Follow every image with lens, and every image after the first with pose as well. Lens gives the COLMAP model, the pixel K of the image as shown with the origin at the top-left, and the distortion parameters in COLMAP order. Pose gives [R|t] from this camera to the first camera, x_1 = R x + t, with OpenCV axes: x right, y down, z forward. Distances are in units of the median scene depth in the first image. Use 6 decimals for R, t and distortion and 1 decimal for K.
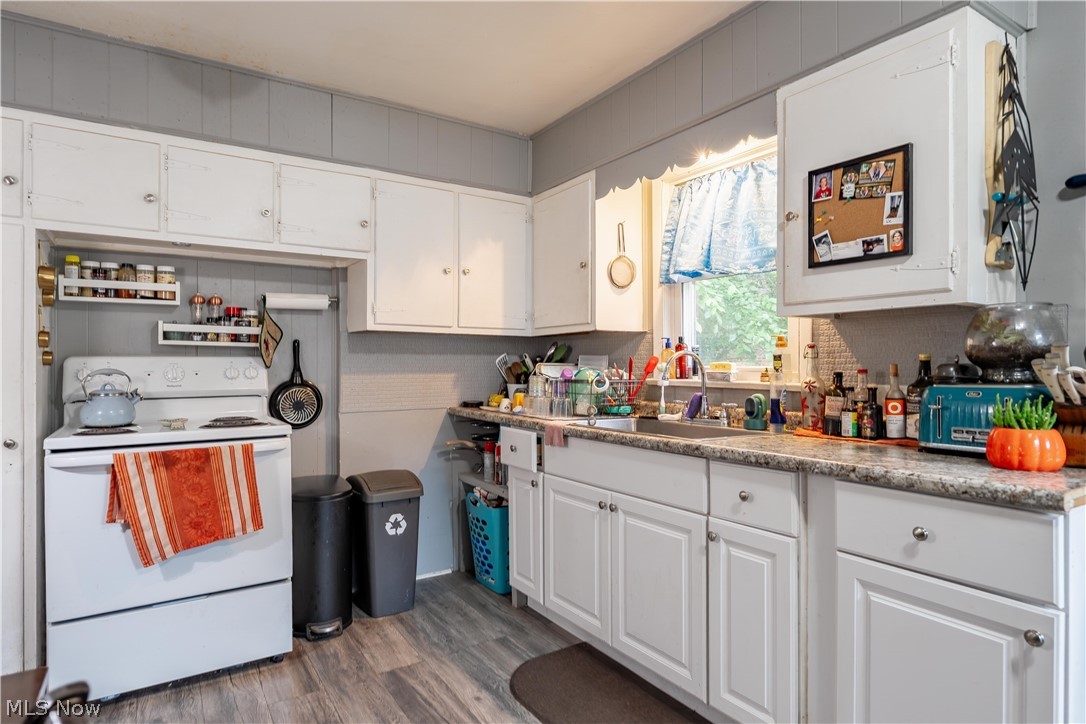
lens RADIAL K [[613.1, 0, 542.9], [0, 613.1, 362.1], [0, 0, 1]] dist [-0.002936, 0.000756]
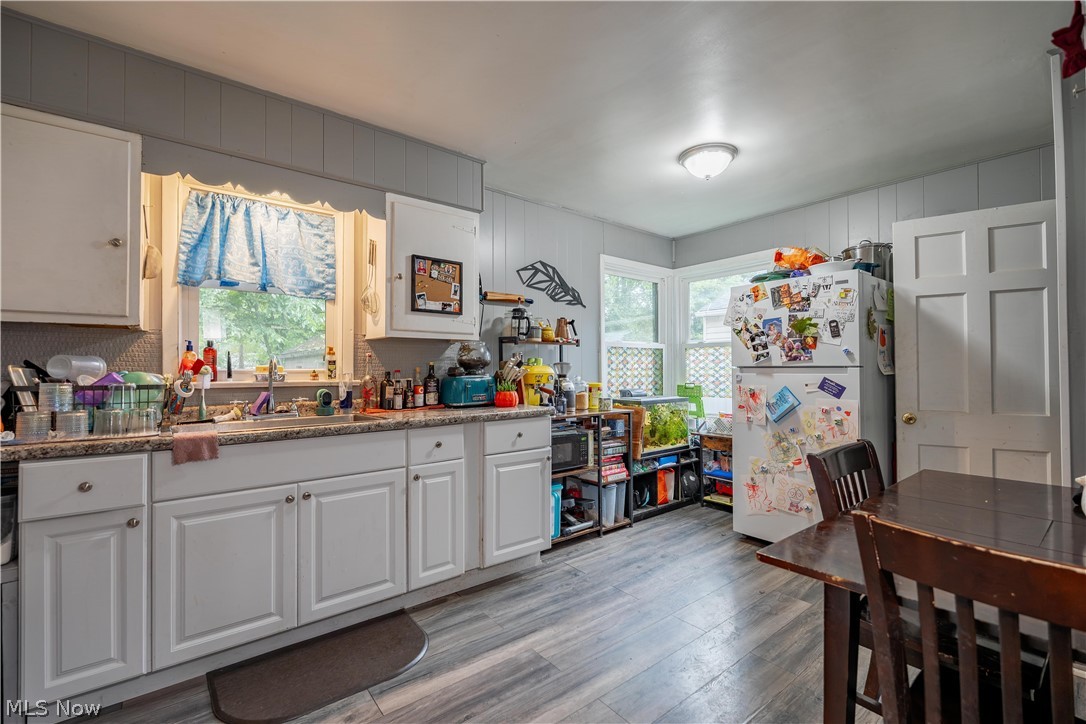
lens RADIAL K [[474.1, 0, 540.8], [0, 474.1, 362.8], [0, 0, 1]] dist [-0.005320, 0.000751]
pose [[-0.104402, 0.015469, 0.994415, -0.736543], [0.001151, 0.999880, -0.015433, 0.010193], [-0.994534, -0.000466, -0.104408, 0.628512]]
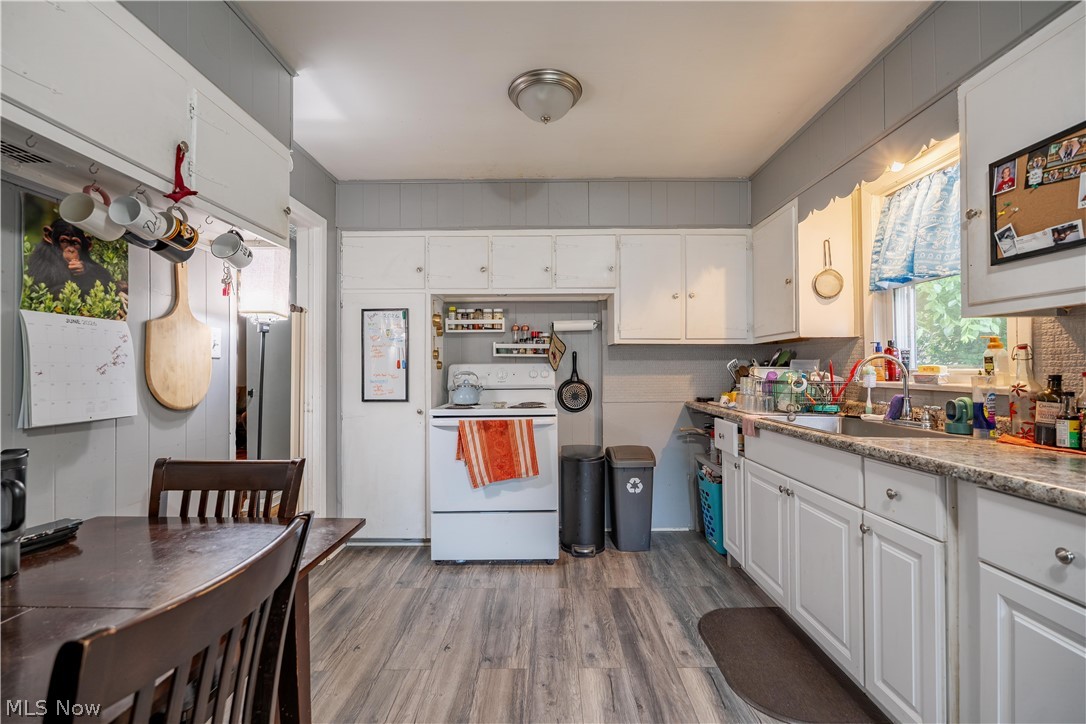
lens RADIAL K [[474.1, 0, 542.1], [0, 474.1, 362.5], [0, 0, 1]] dist [-0.005320, 0.000751]
pose [[0.836113, -0.009573, -0.548474, 0.202179], [0.004951, 0.999939, -0.009907, 0.000736], [0.548535, 0.005568, 0.836109, 0.004576]]
